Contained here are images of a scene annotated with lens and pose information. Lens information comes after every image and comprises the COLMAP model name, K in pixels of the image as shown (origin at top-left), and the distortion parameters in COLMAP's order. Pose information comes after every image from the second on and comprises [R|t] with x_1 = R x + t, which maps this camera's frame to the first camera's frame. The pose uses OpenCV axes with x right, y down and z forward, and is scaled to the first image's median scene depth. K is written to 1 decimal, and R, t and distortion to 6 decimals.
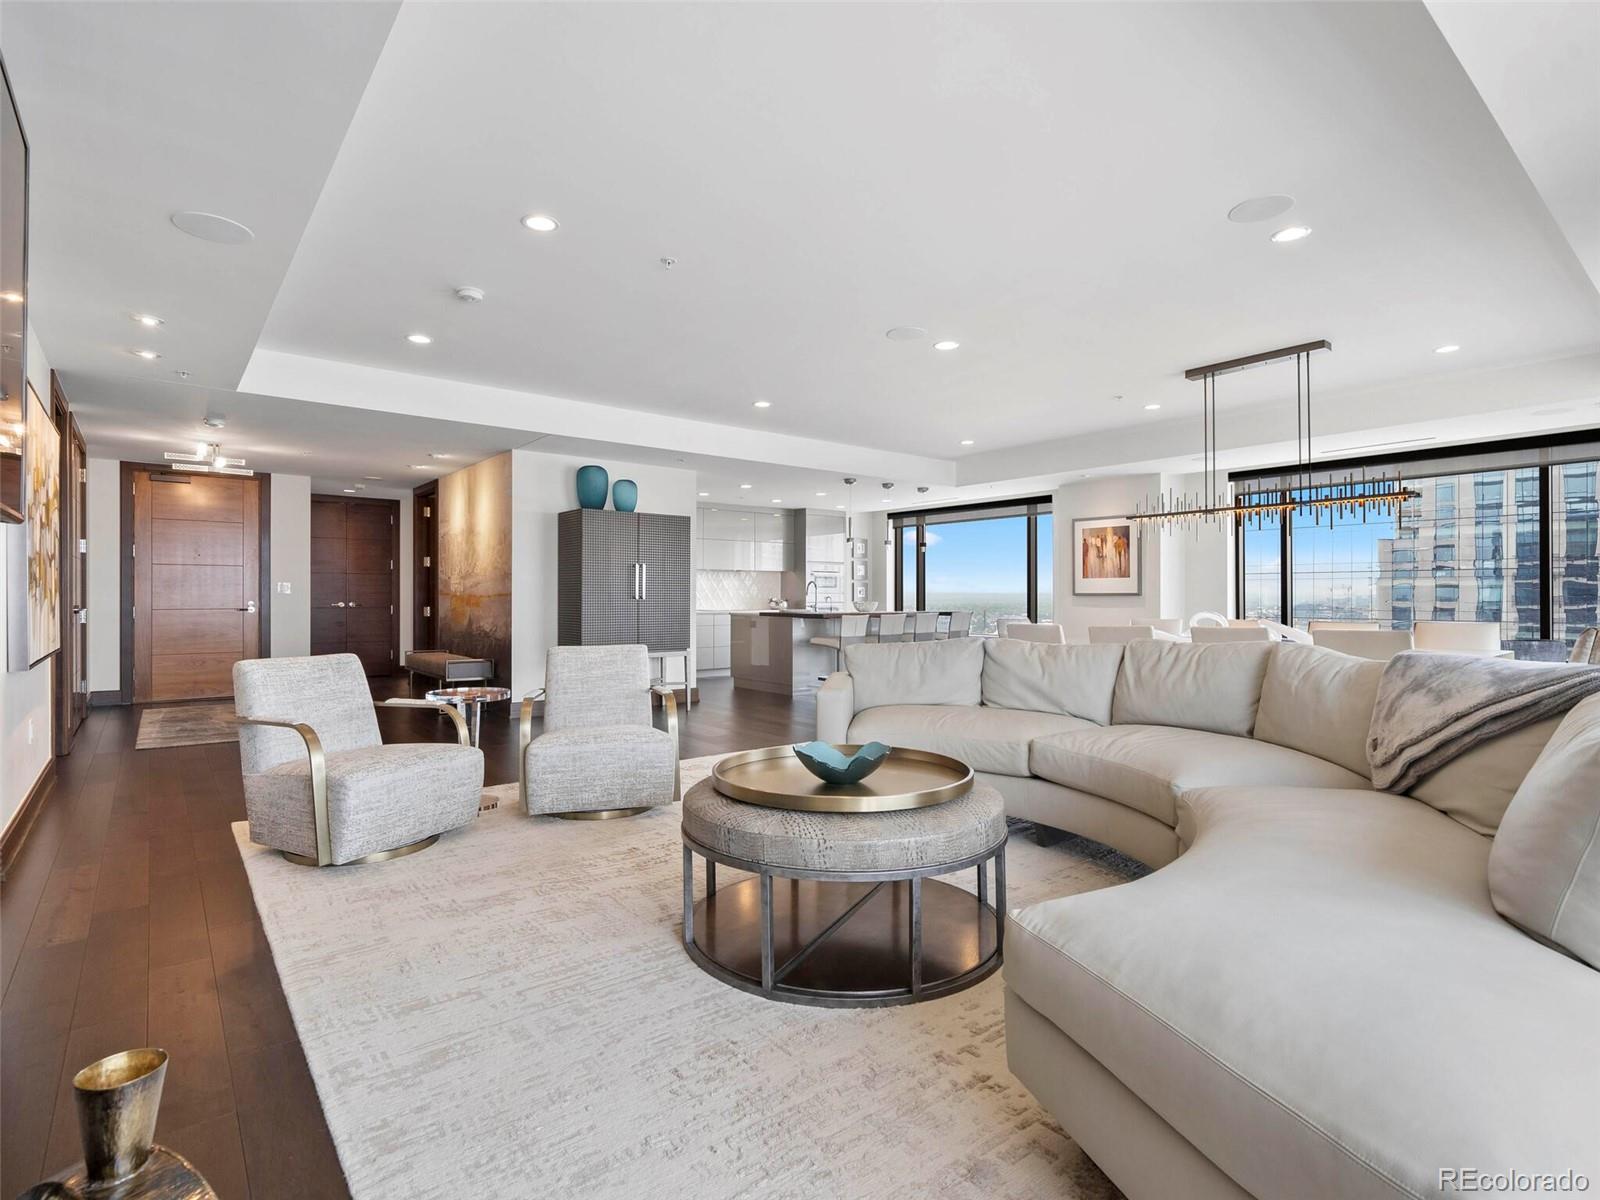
lens RADIAL K [[790.5, 0, 805.1], [0, 790.5, 595.9], [0, 0, 1]] dist [-0.004662, -0.000477]
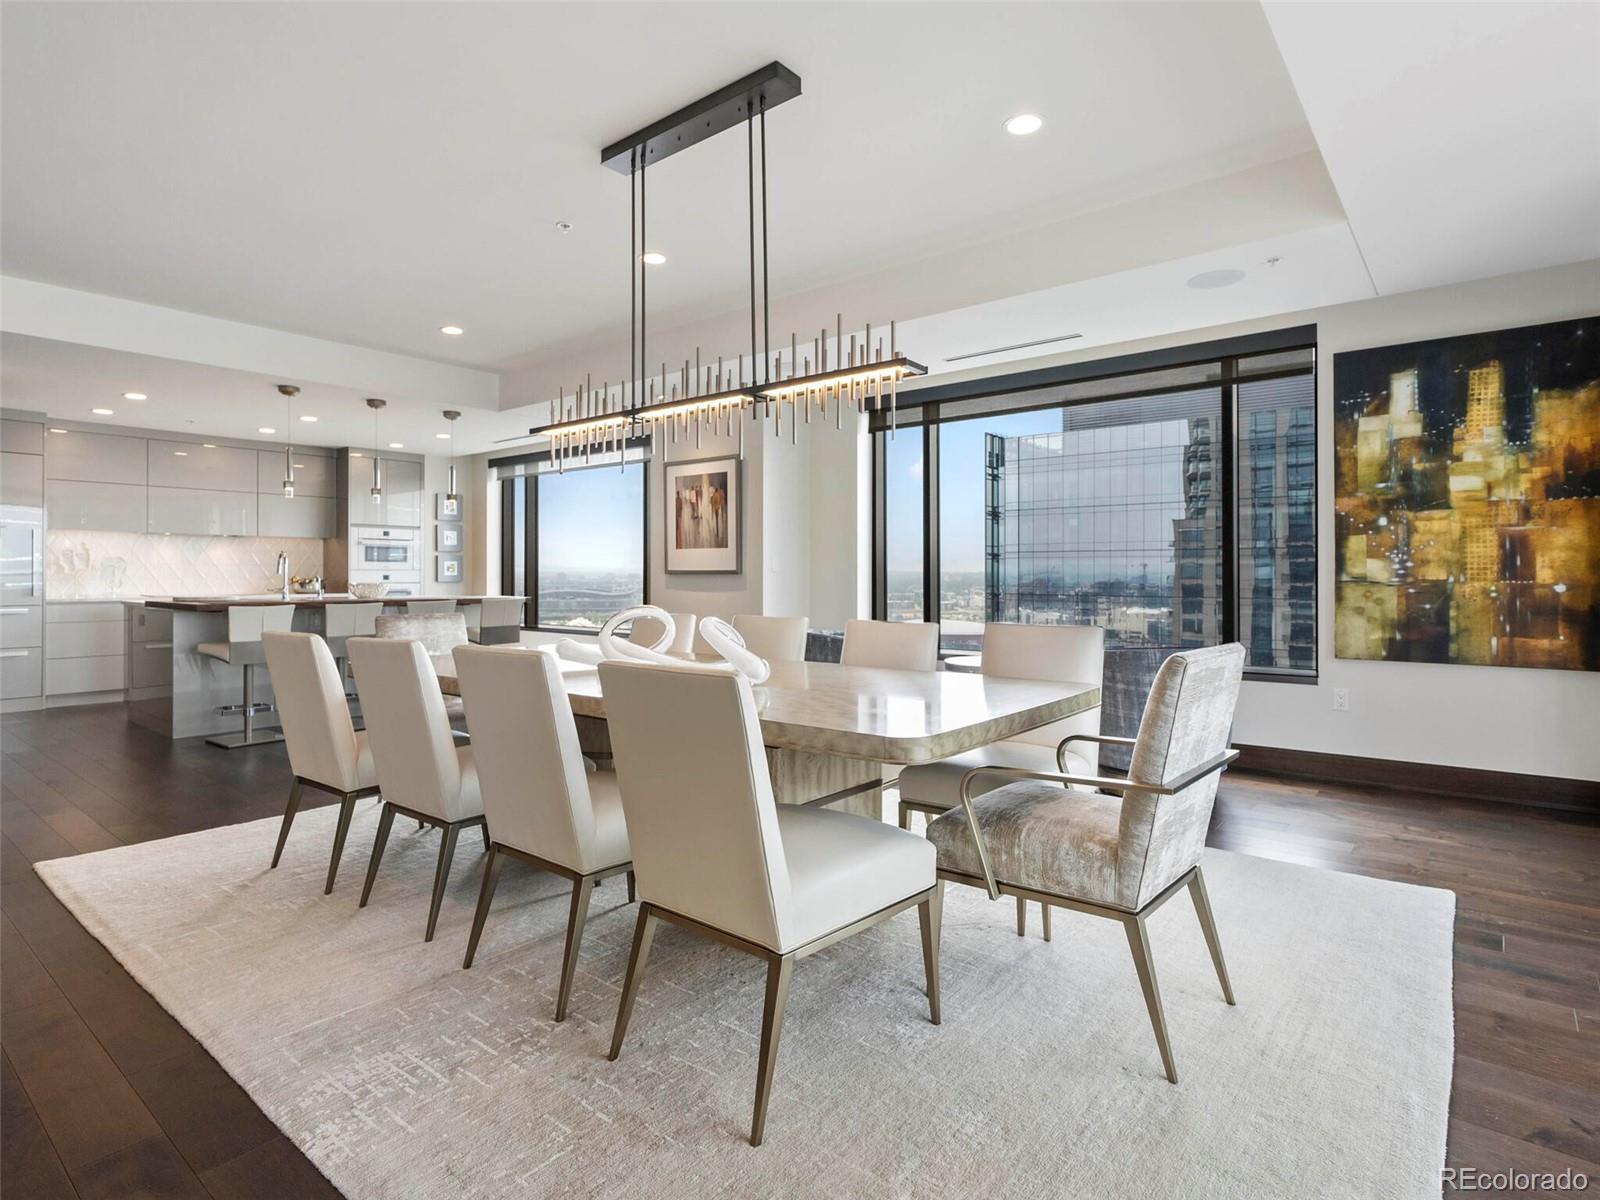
lens RADIAL K [[841.8, 0, 801.6], [0, 841.8, 571.8], [0, 0, 1]] dist [-0.004843, -0.002249]
pose [[0.978573, 0.001536, 0.205895, 0.303139], [-0.001194, 0.999998, -0.001787, -0.000947], [-0.205897, 0.001503, 0.978573, 0.254333]]
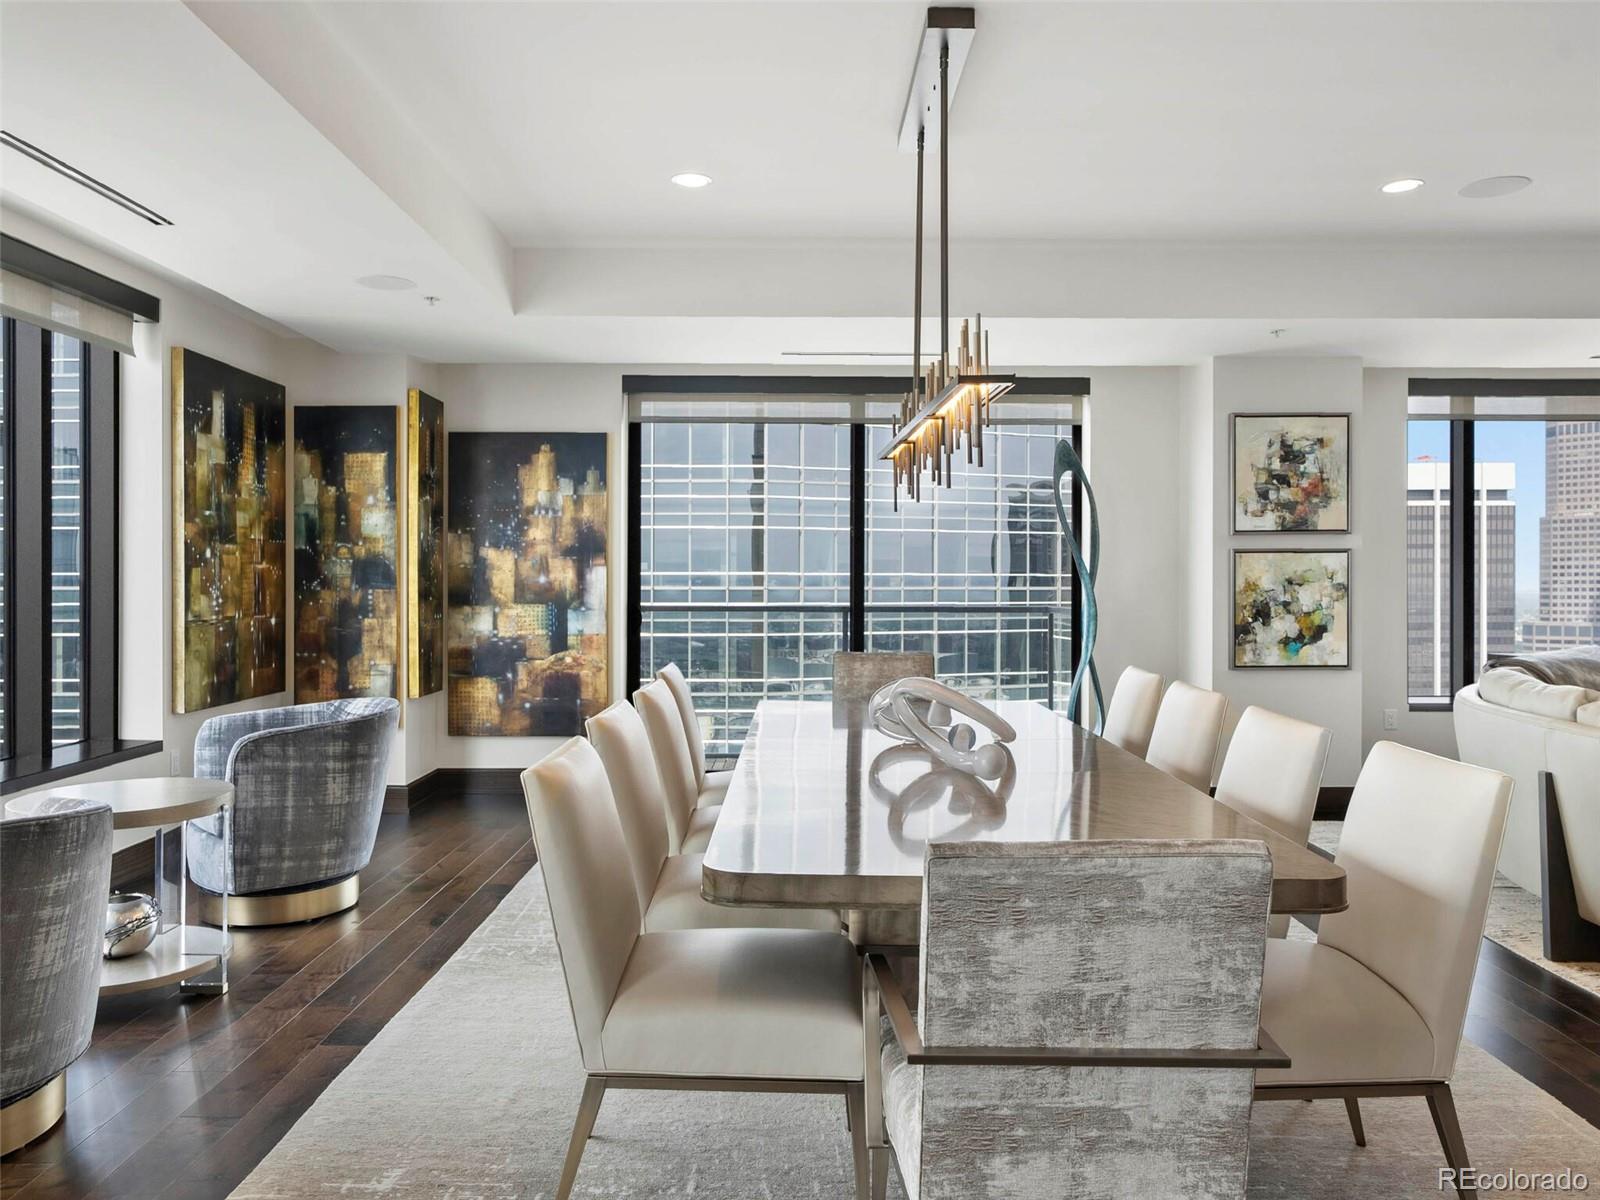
lens RADIAL K [[1136.9, 0, 791.4], [0, 1136.9, 592.8], [0, 0, 1]] dist [-0.006720, -0.002897]
pose [[-0.767880, -0.004514, 0.640578, 0.131902], [-0.000938, 0.999982, 0.005922, -0.013756], [-0.640594, 0.003946, -0.767870, 0.884012]]
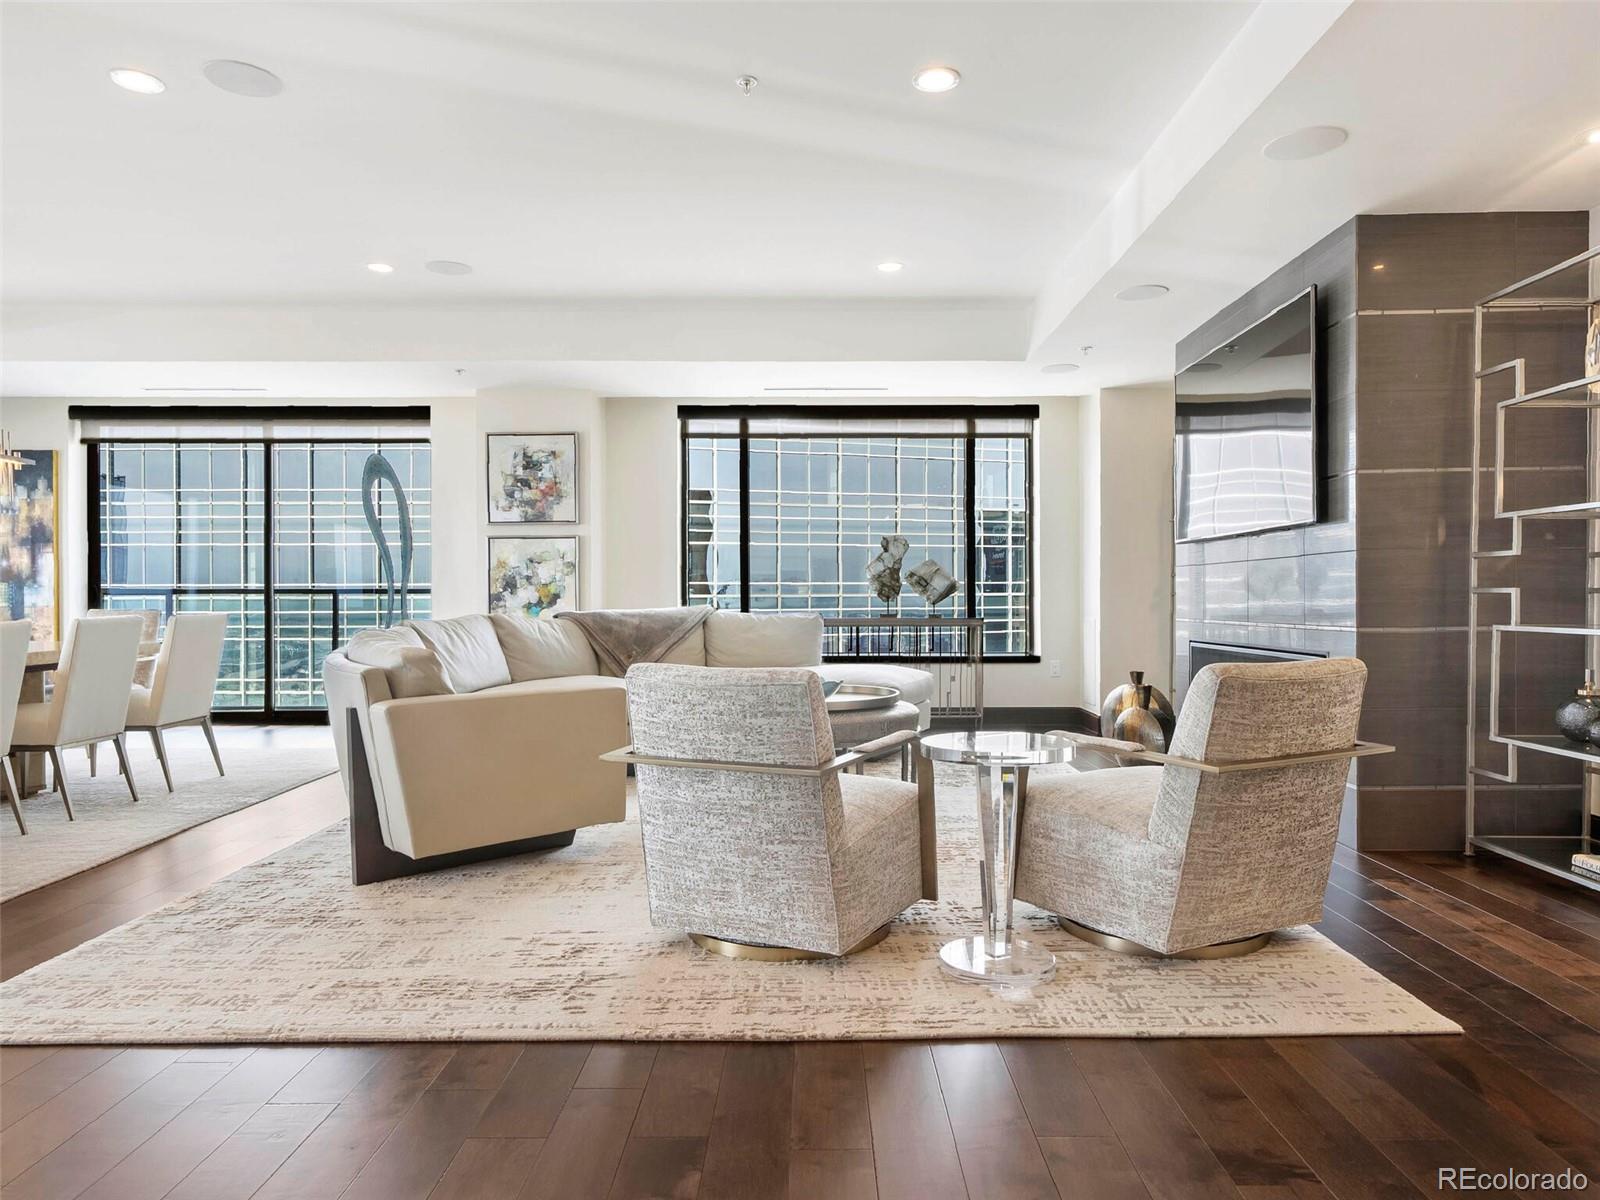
lens RADIAL K [[1030.4, 0, 799.8], [0, 1030.4, 603.0], [0, 0, 1]] dist [0.000892, -0.000608]
pose [[-0.771392, 0.000091, 0.636361, -0.322902], [0.004268, 0.999978, 0.005030, 0.012596], [-0.636346, 0.006596, -0.771375, 0.671669]]
